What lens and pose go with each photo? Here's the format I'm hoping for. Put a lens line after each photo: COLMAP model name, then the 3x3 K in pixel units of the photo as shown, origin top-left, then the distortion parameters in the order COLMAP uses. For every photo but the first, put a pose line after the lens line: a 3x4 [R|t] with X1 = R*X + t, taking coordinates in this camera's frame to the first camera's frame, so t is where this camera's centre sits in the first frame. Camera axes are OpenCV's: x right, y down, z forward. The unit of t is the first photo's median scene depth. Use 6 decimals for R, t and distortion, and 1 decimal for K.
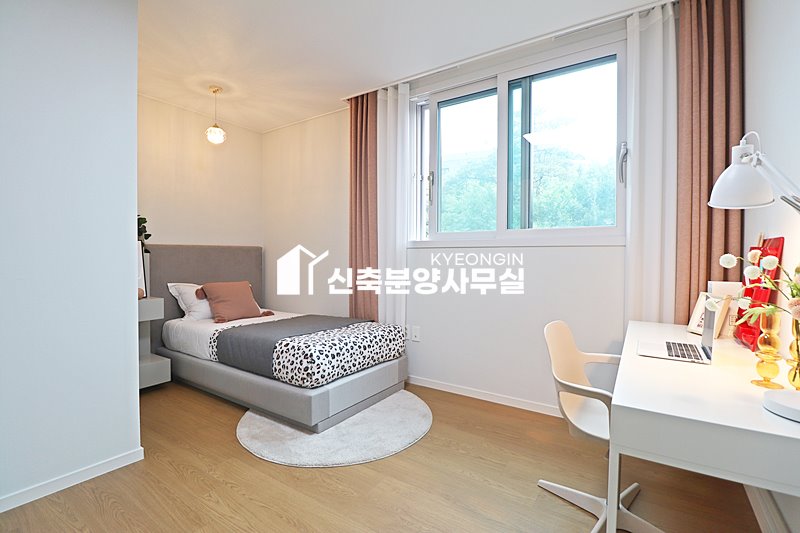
lens RADIAL K [[375.9, 0, 402.5], [0, 375.9, 259.1], [0, 0, 1]] dist [-0.001925, -0.000338]
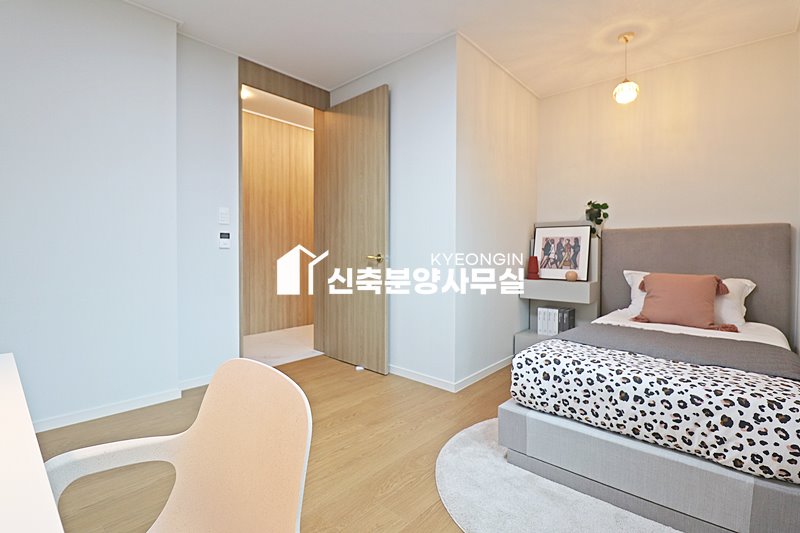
lens RADIAL K [[375.9, 0, 402.5], [0, 375.9, 259.1], [0, 0, 1]] dist [-0.001925, -0.000338]
pose [[-0.137315, 0.019592, -0.990334, 0.453961], [-0.011986, 0.999698, 0.021440, 0.029909], [0.990455, 0.014814, -0.137038, 0.723296]]
